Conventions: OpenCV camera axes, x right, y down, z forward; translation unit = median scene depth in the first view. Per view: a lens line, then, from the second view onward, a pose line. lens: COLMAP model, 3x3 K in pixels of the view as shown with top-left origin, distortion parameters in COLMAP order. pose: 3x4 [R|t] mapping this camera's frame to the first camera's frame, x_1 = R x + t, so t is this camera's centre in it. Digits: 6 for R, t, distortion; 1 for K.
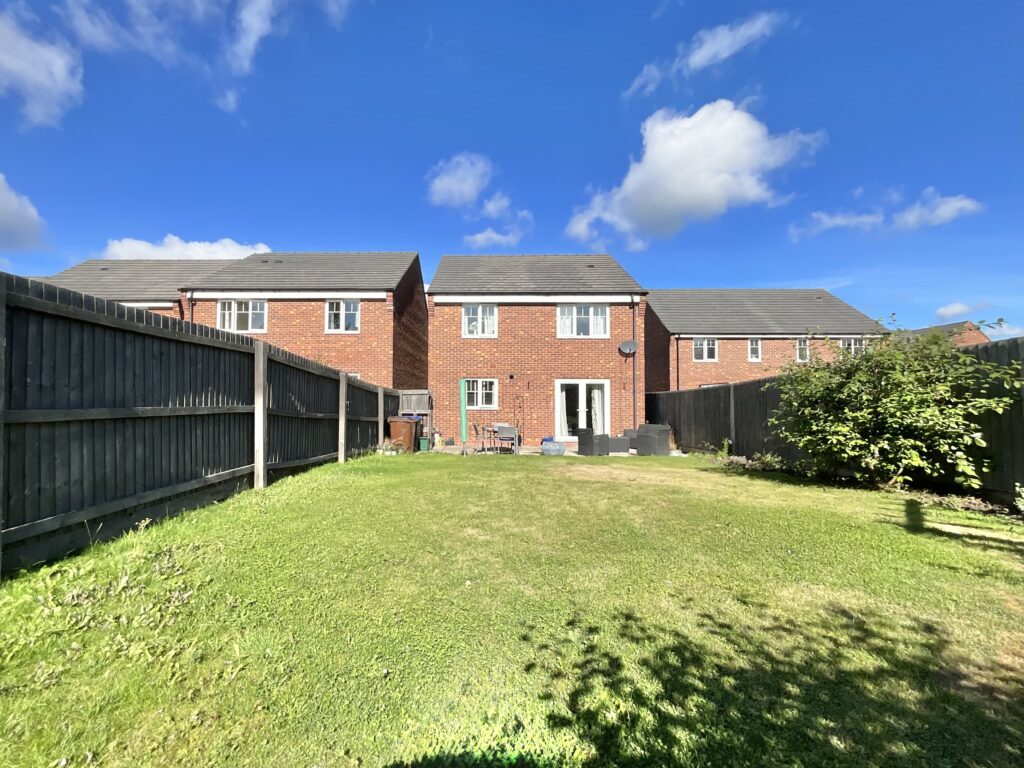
lens RADIAL K [[423.5, 0, 509.9], [0, 423.5, 383.4], [0, 0, 1]] dist [-0.007821, 0.001961]
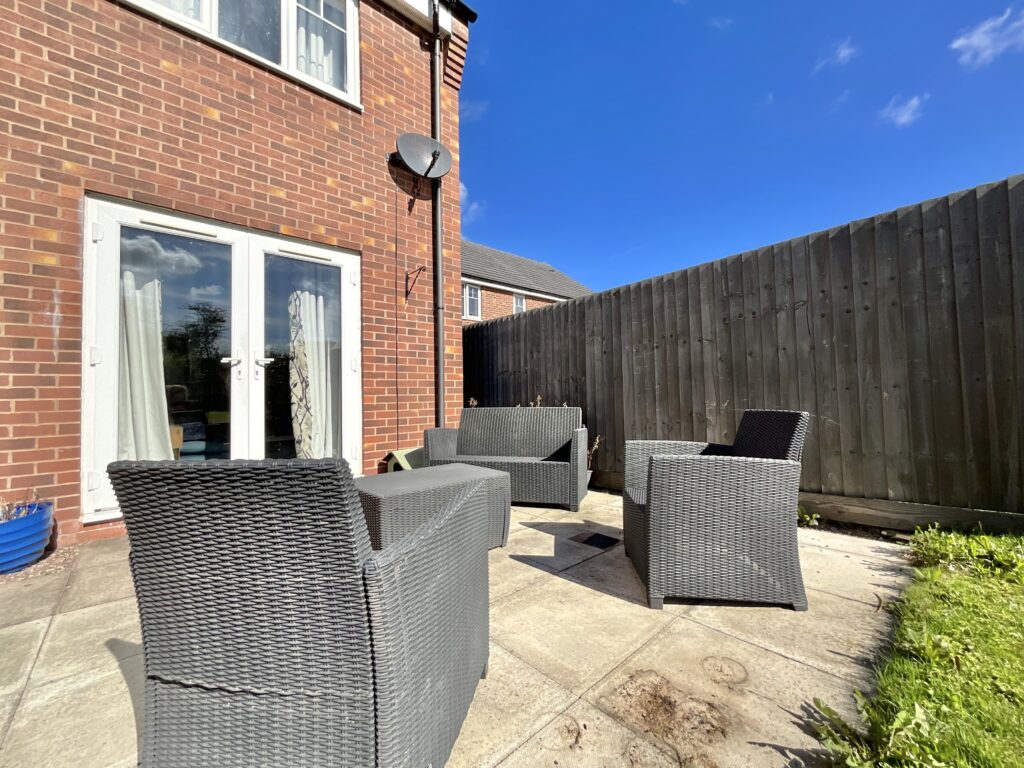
lens RADIAL K [[423.5, 0, 511.9], [0, 423.5, 380.1], [0, 0, 1]] dist [-0.007821, 0.001961]
pose [[0.722907, 0.006418, 0.690916, 0.115876], [0.024066, 0.999116, -0.034461, 0.084582], [-0.690527, 0.041539, 0.722113, 0.731866]]
